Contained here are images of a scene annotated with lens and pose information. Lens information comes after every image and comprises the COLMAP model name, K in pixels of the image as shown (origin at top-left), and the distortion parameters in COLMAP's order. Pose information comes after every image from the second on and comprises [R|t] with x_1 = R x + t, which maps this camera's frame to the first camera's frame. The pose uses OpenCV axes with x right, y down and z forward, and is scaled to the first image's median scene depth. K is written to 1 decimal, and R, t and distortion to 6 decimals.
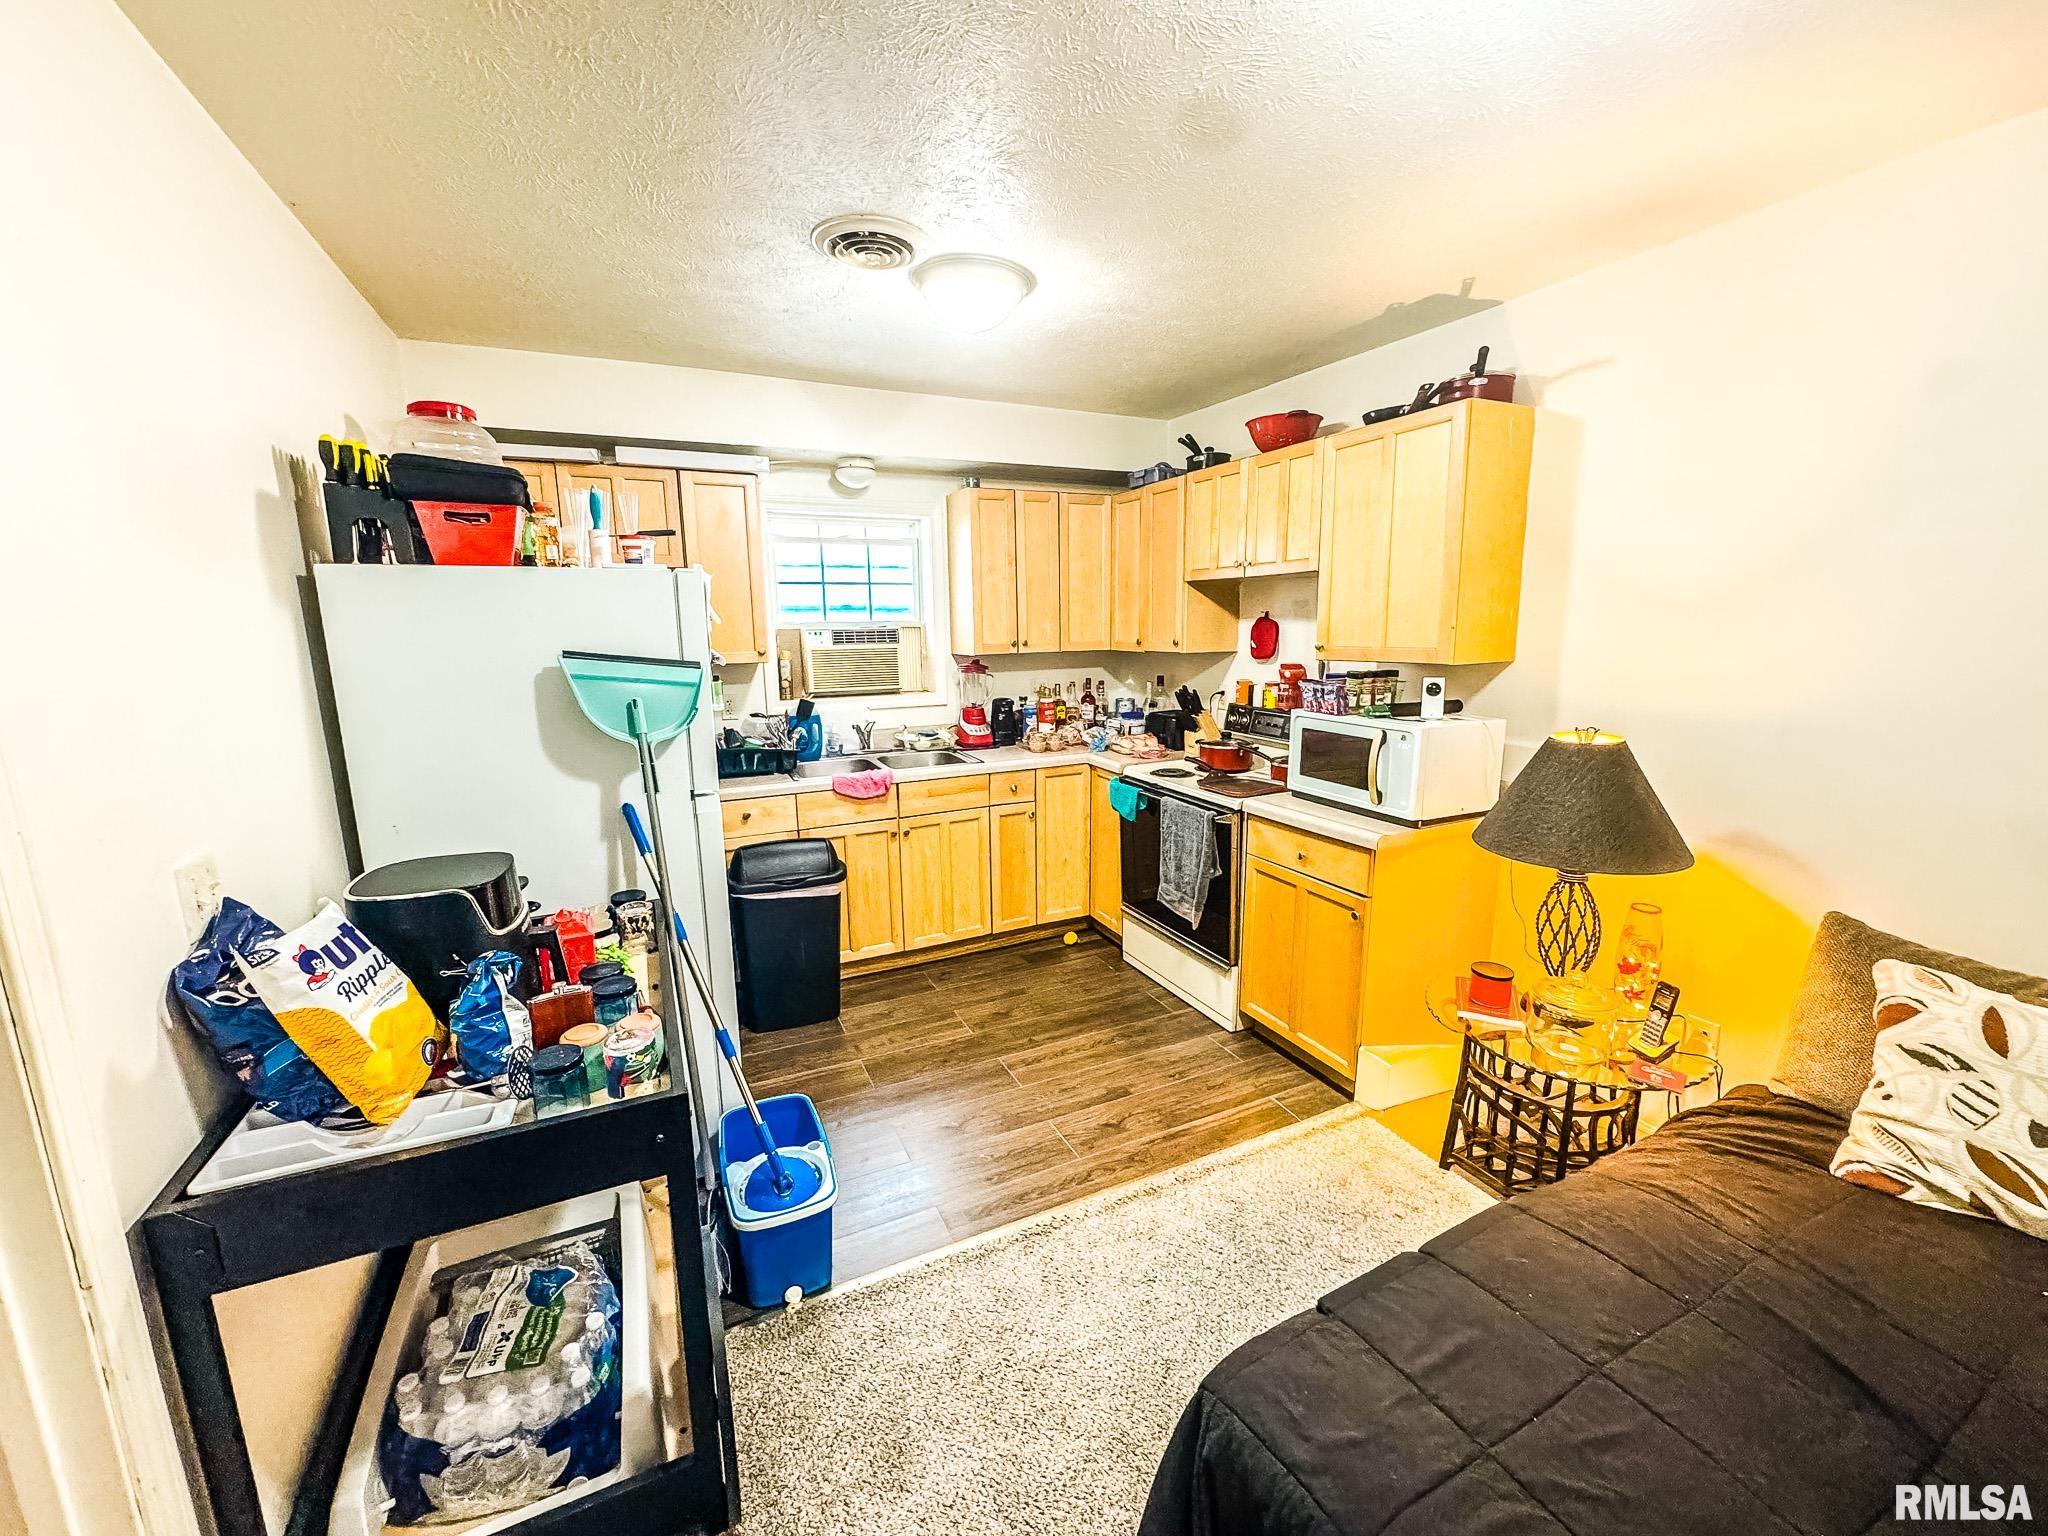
lens RADIAL K [[811.7, 0, 1021.3], [0, 811.7, 768.7], [0, 0, 1]] dist [-0.000440, 0.000040]
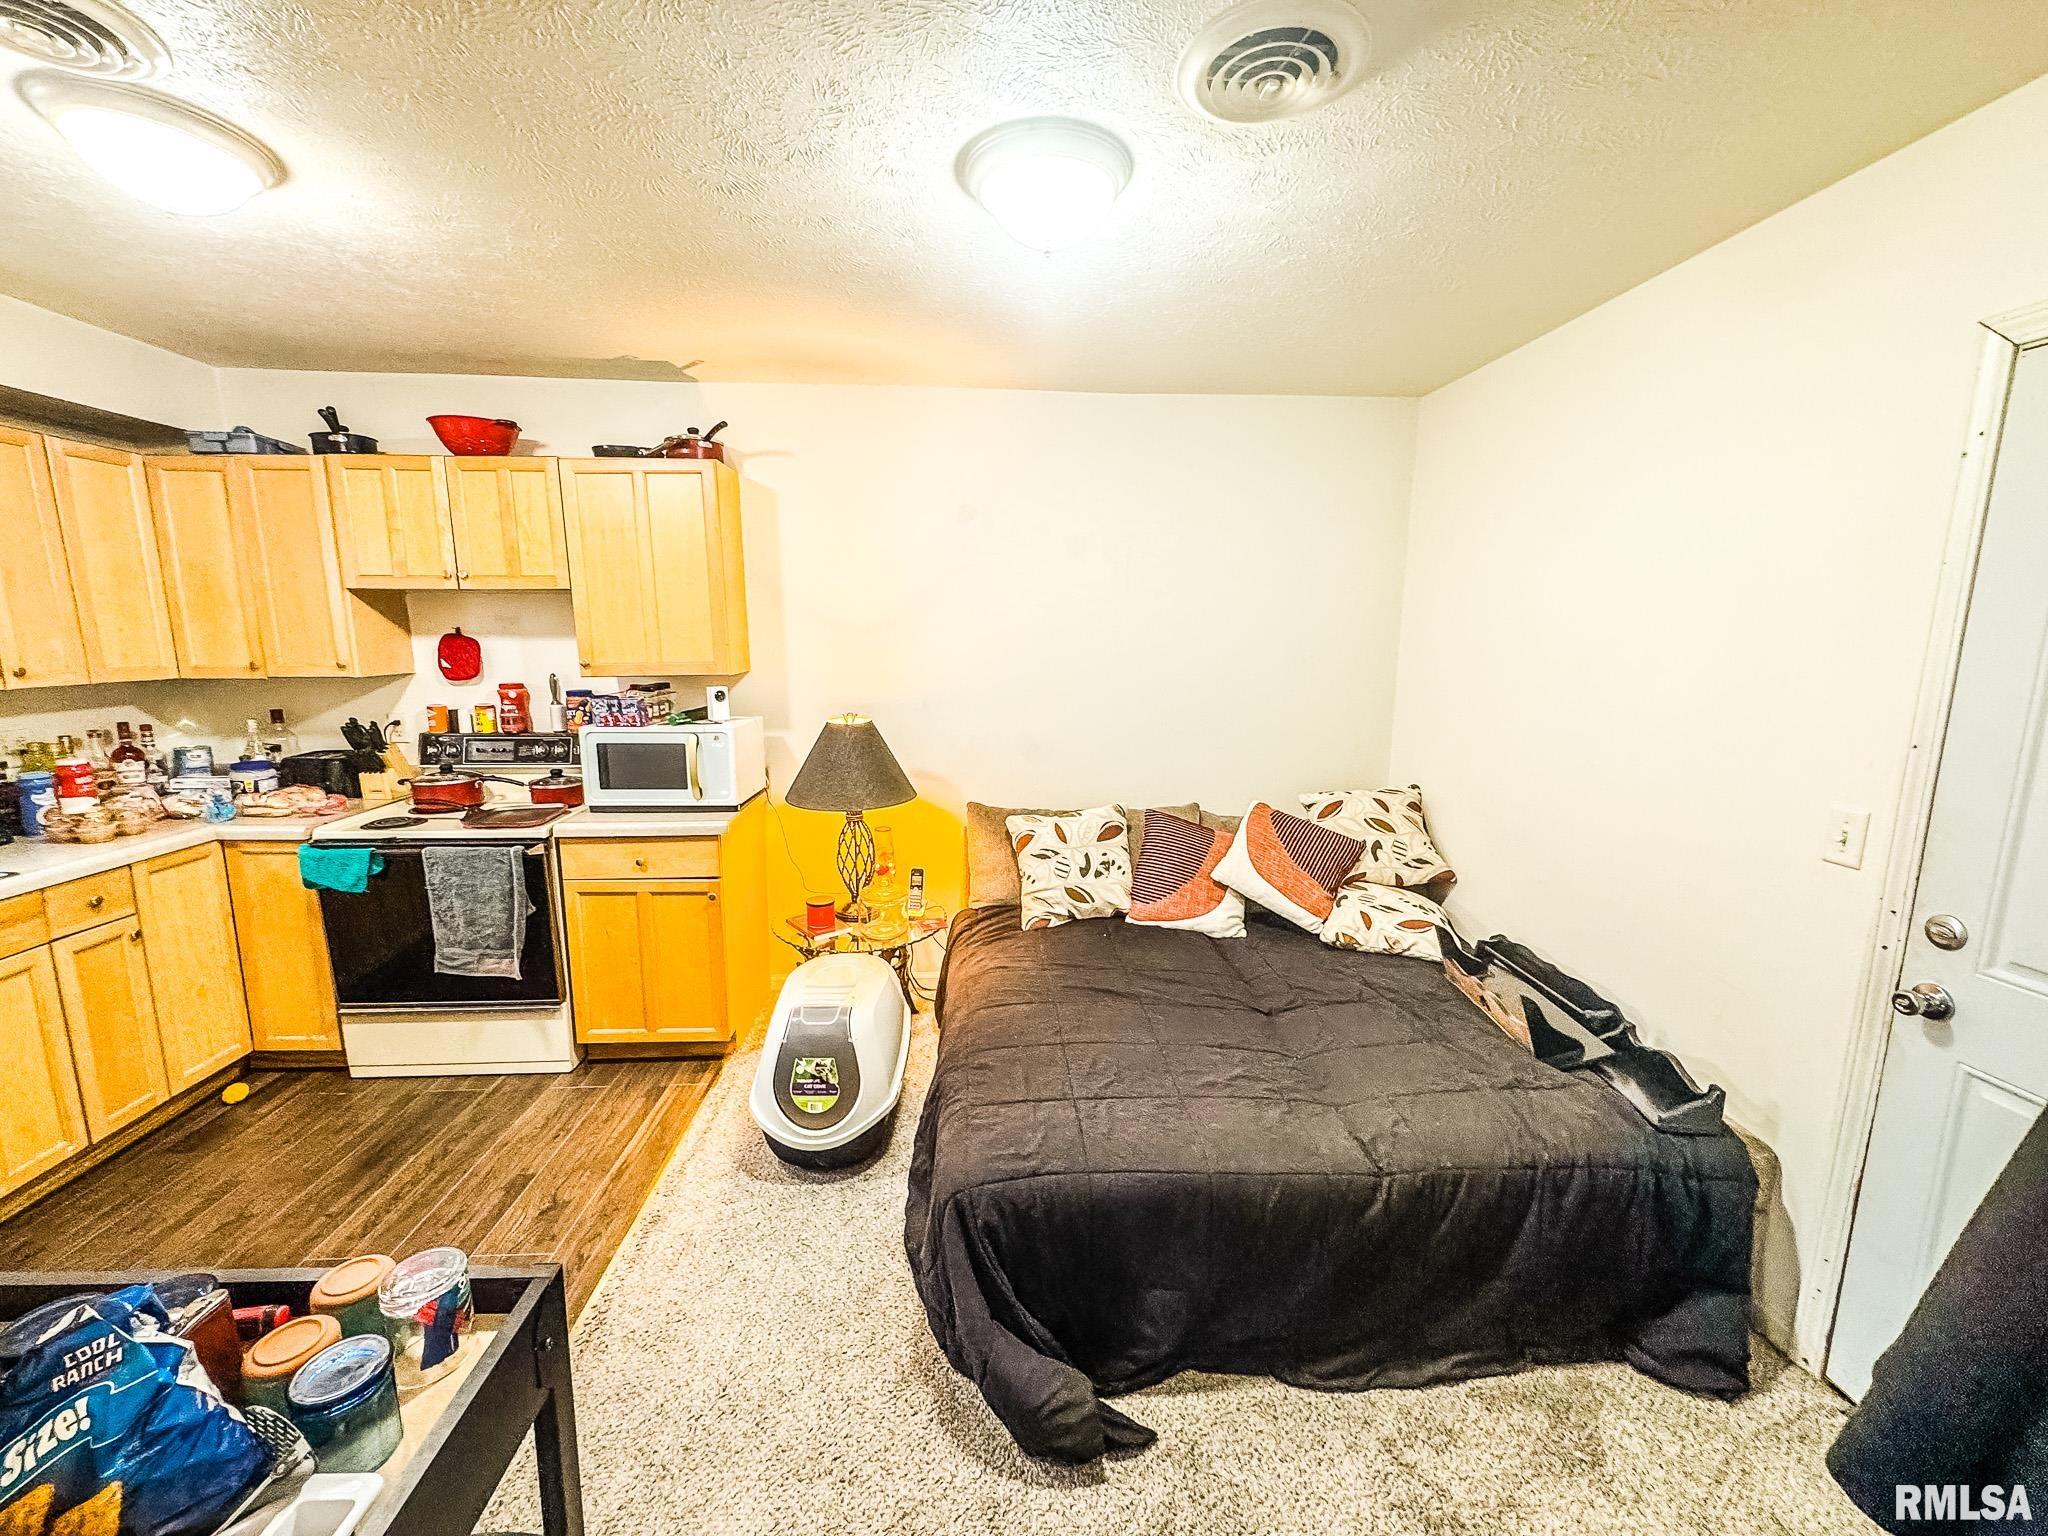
lens RADIAL K [[811.7, 0, 1024.5], [0, 811.7, 766.1], [0, 0, 1]] dist [-0.000440, 0.000040]
pose [[0.384312, -0.139957, 0.912533, -0.328375], [0.161253, 0.983424, 0.082918, -0.017330], [-0.909012, 0.115282, 0.400510, 0.095097]]
